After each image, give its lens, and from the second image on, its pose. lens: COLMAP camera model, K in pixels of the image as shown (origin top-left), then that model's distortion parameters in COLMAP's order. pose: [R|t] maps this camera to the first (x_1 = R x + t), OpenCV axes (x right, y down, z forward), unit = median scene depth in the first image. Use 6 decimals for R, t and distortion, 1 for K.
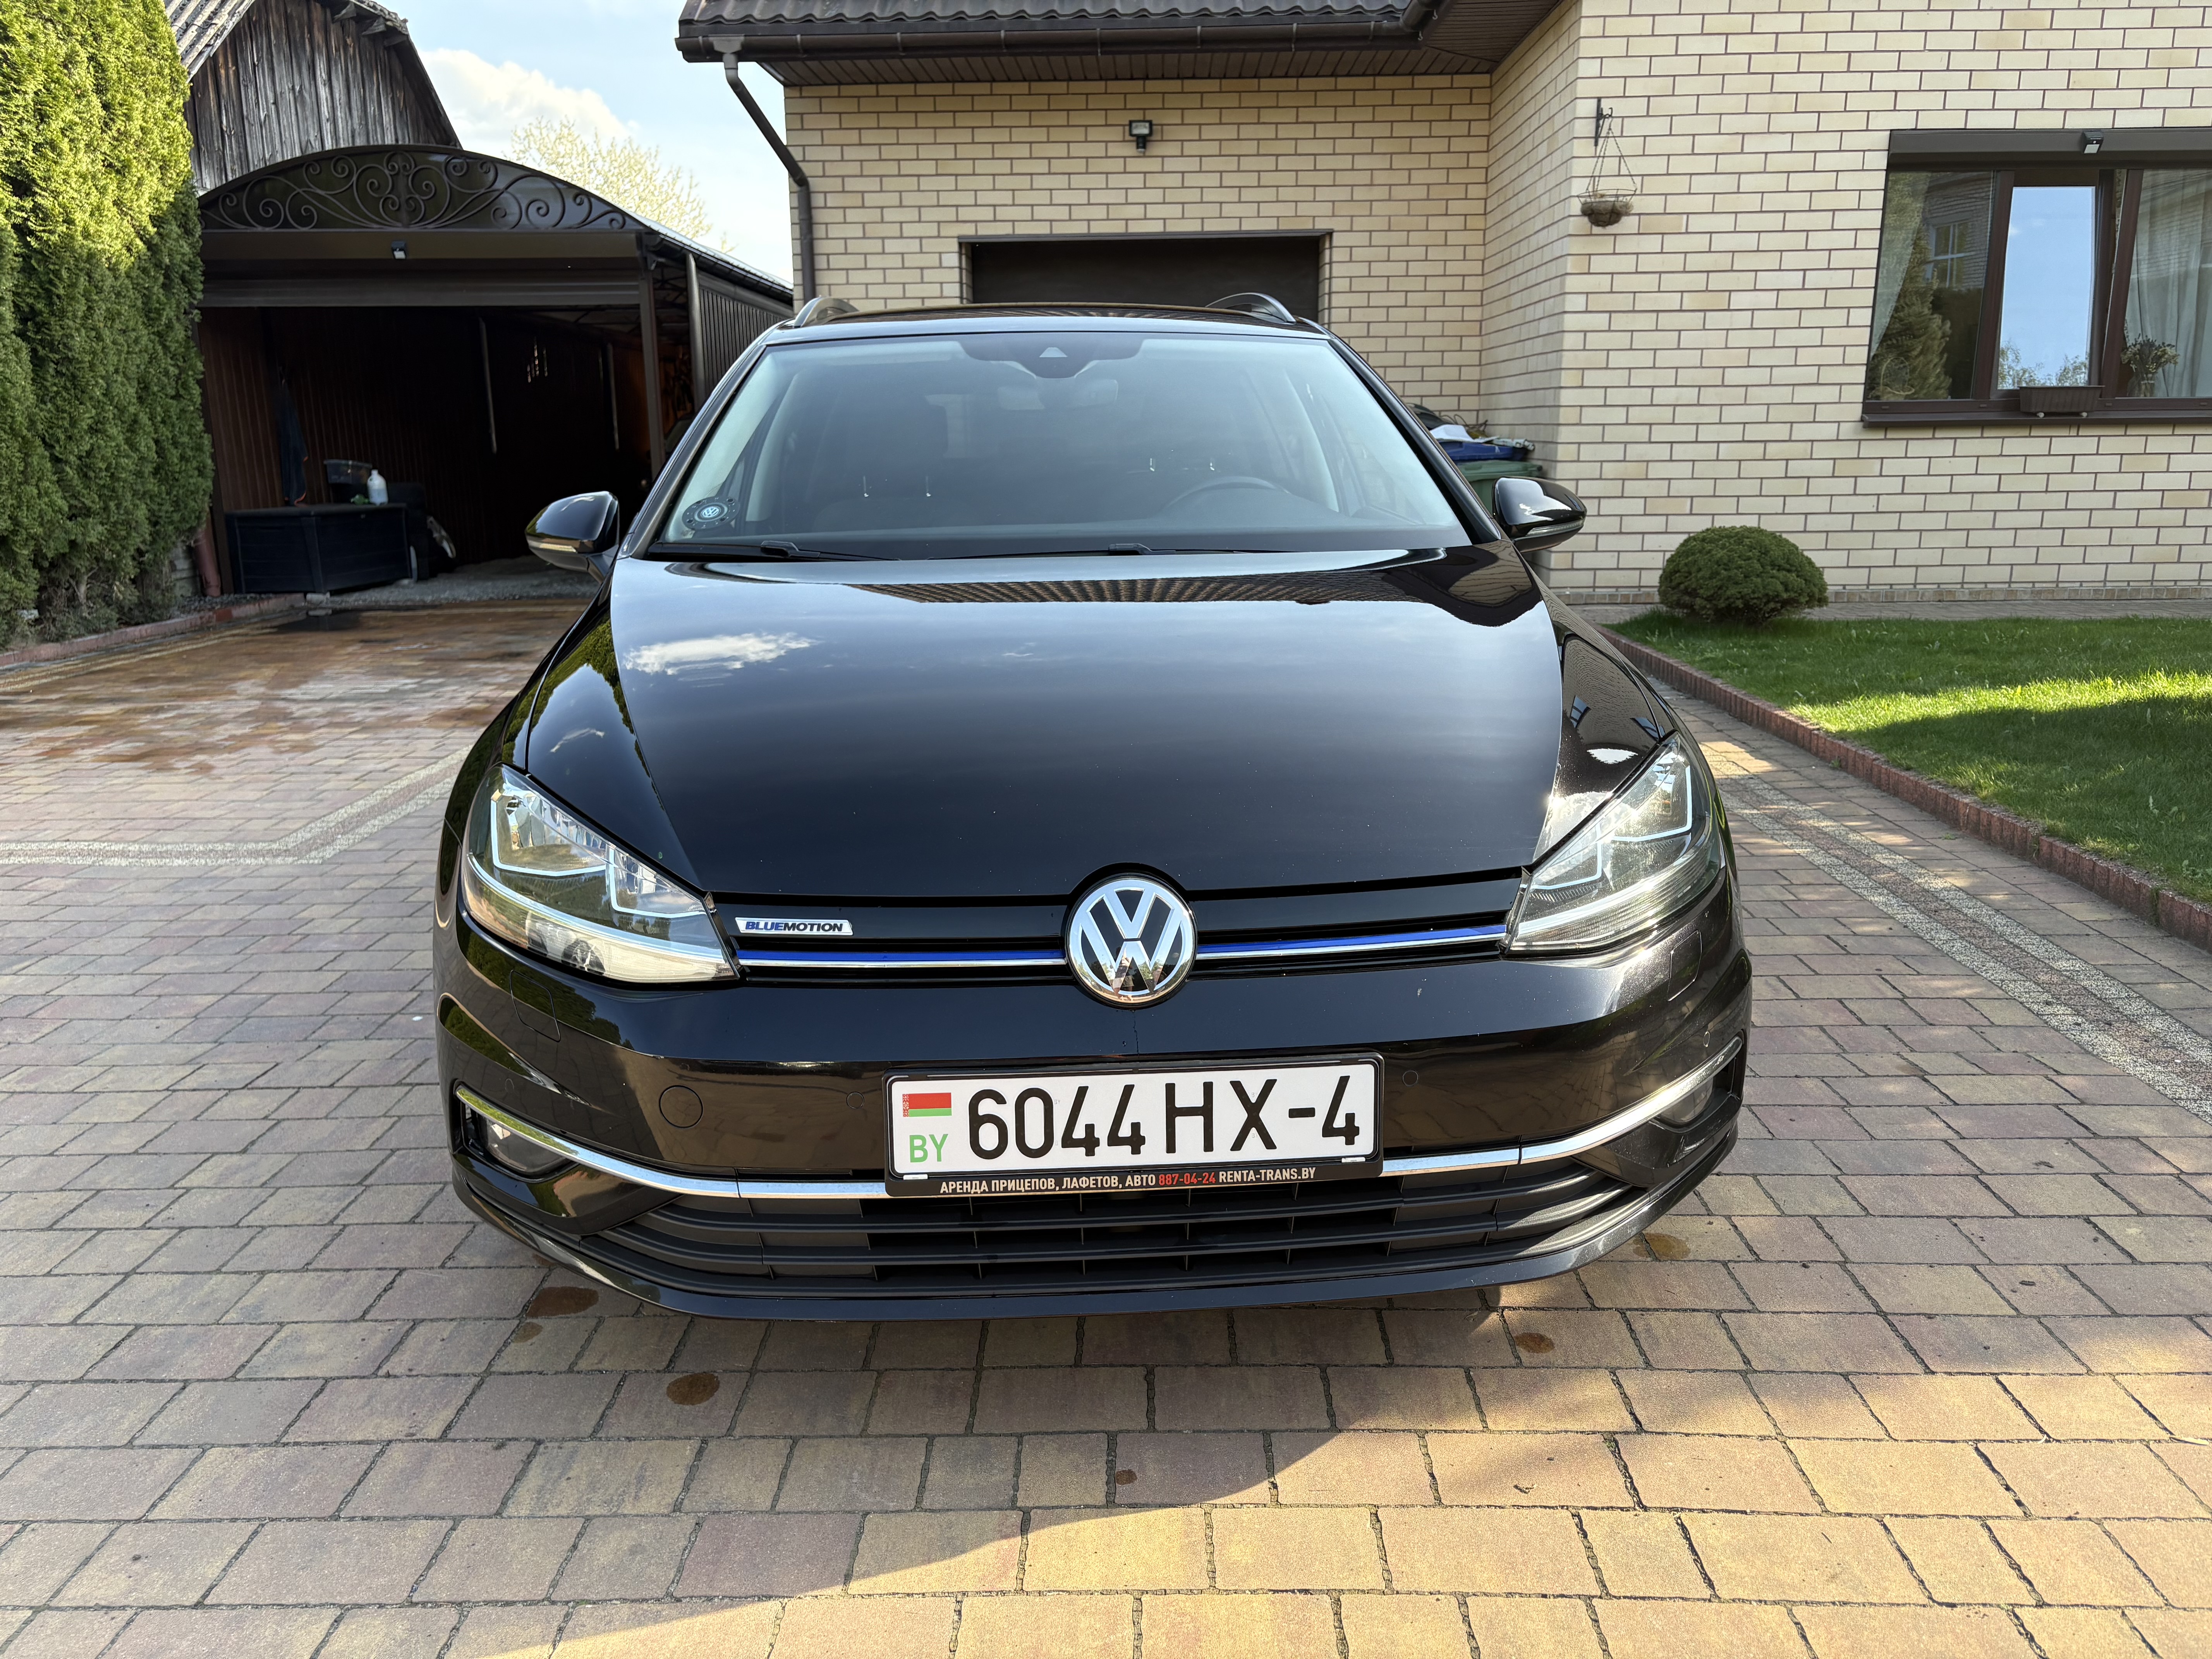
lens RADIAL K [[1645.2, 0, 1113.3], [0, 1645.2, 887.8], [0, 0, 1]] dist [0.046472, -0.043728]
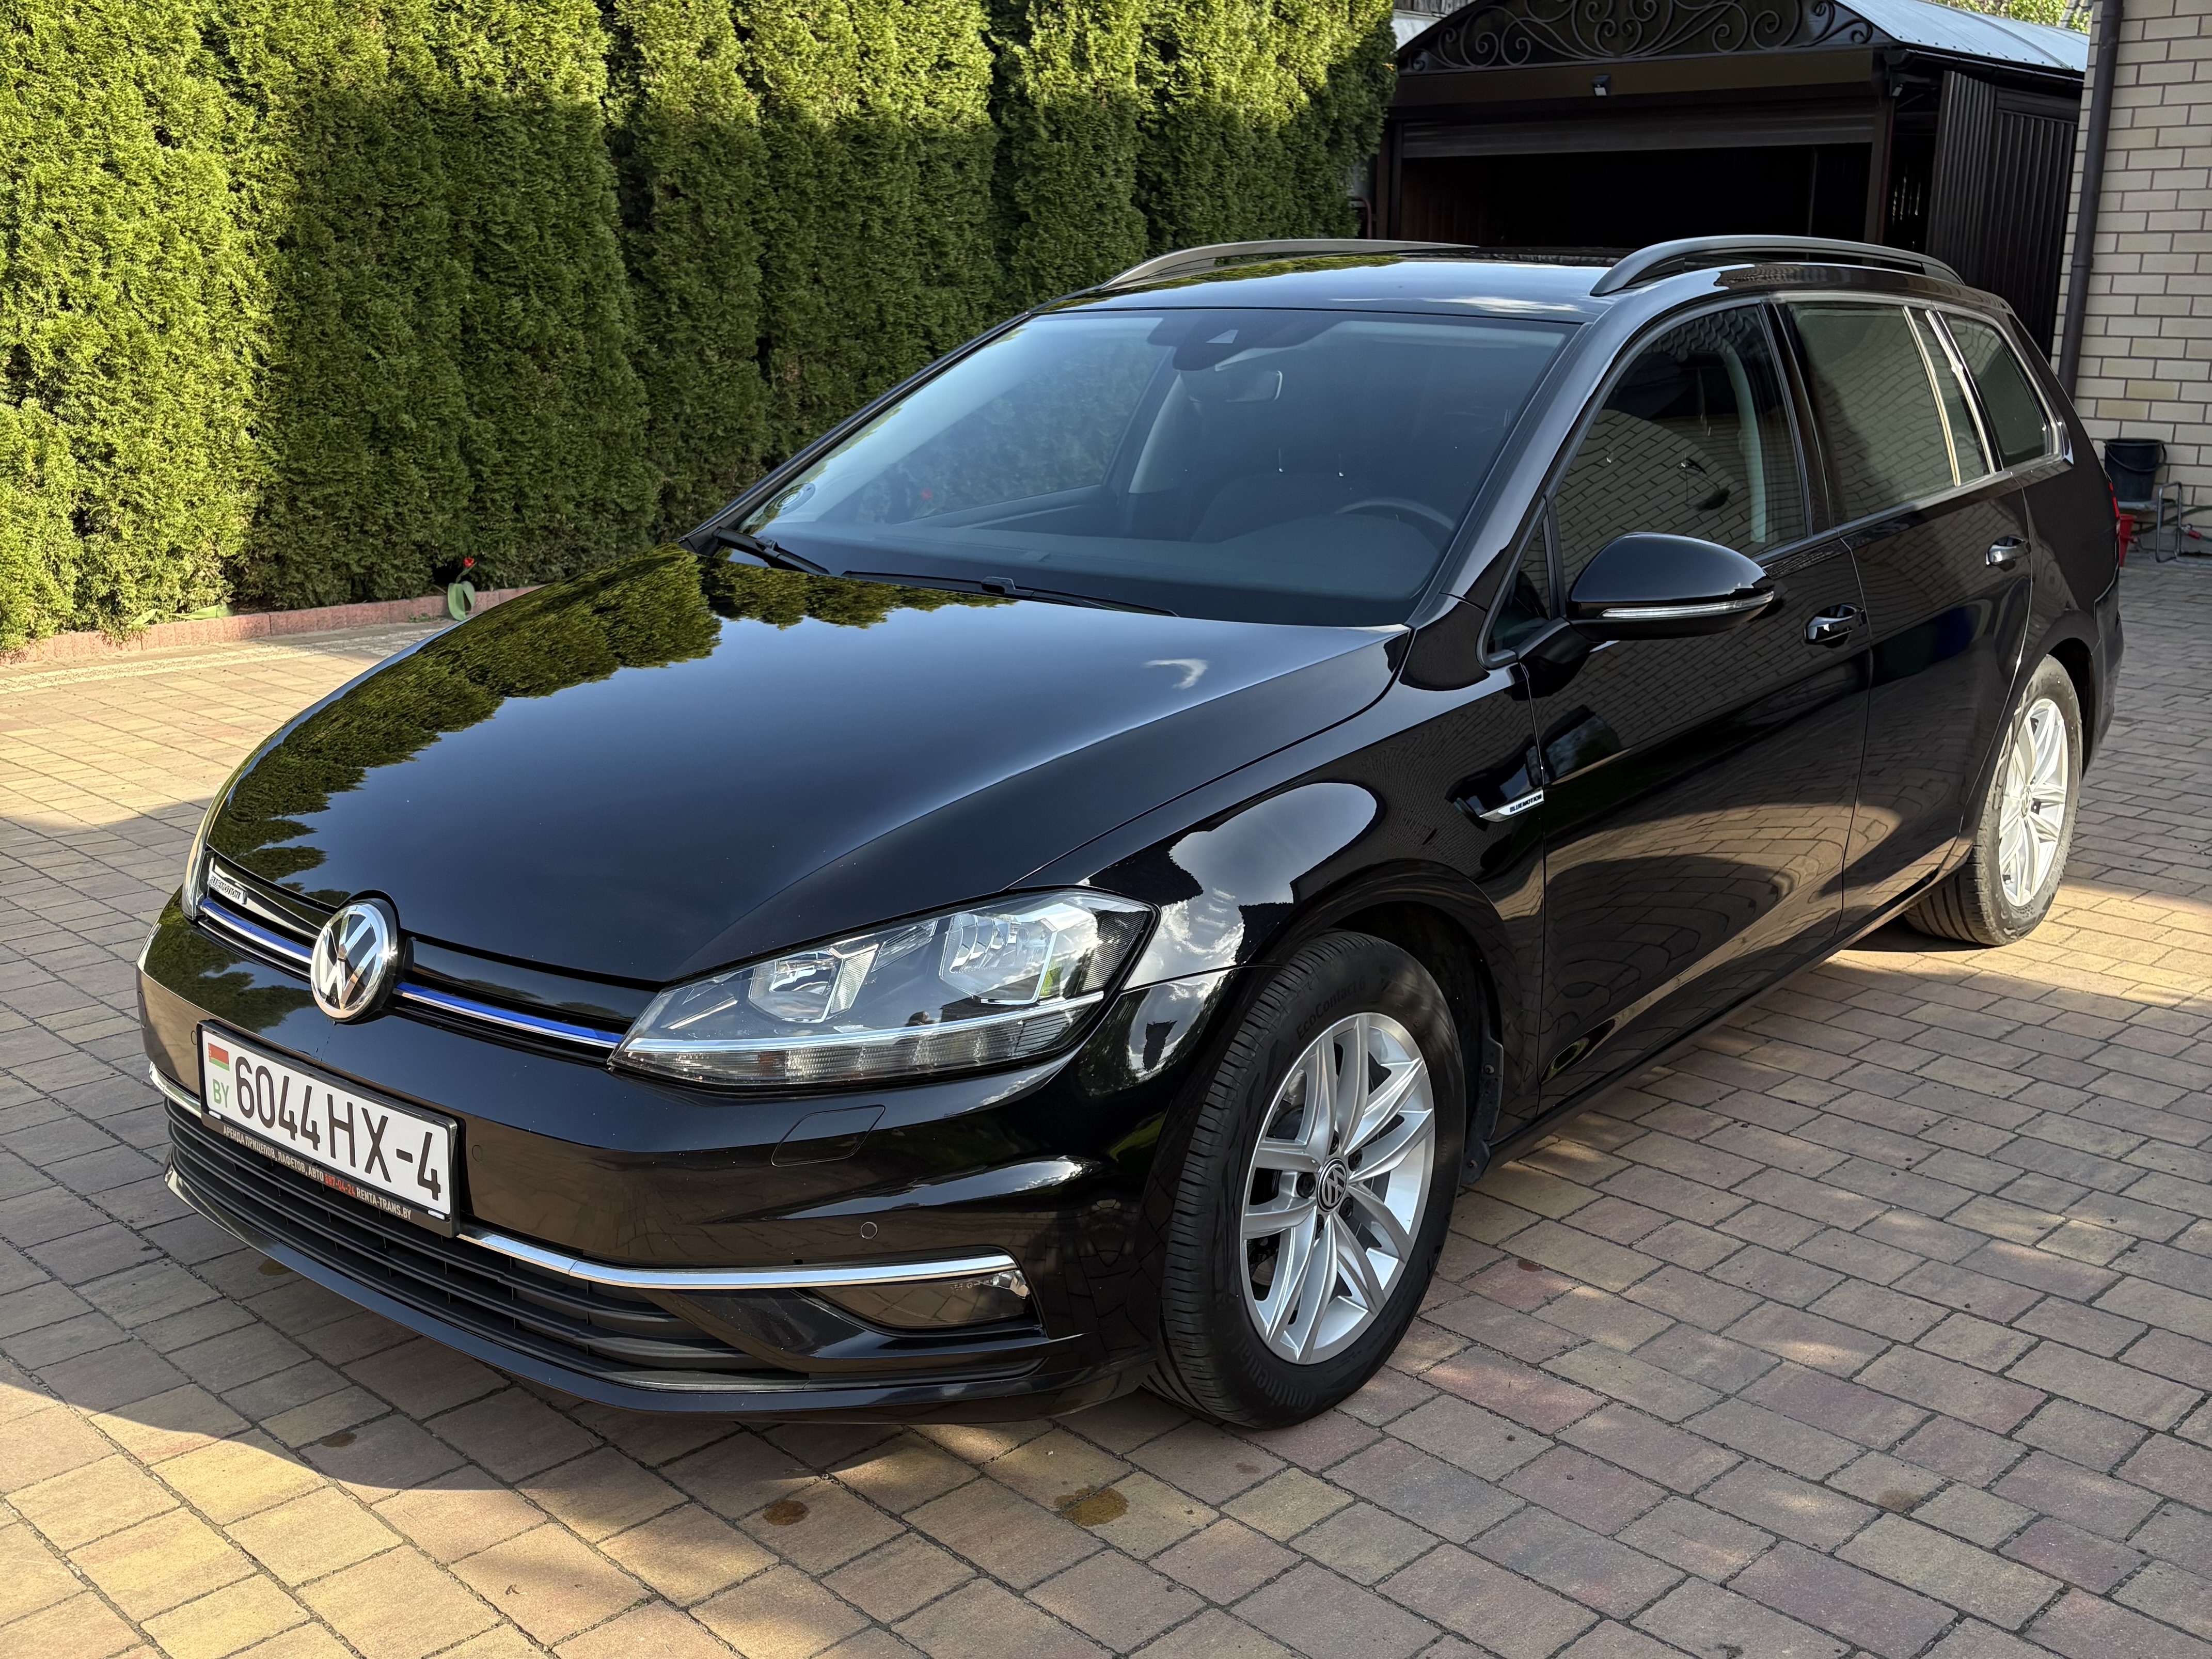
lens RADIAL K [[2183.0, 0, 1113.4], [0, 2183.0, 961.1], [0, 0, 1]] dist [0.017932, 0.002617]
pose [[0.732119, 0.222032, -0.643974, 0.714753], [-0.196536, 0.974033, 0.112394, -0.124830], [0.652208, 0.044278, 0.756746, 0.127063]]
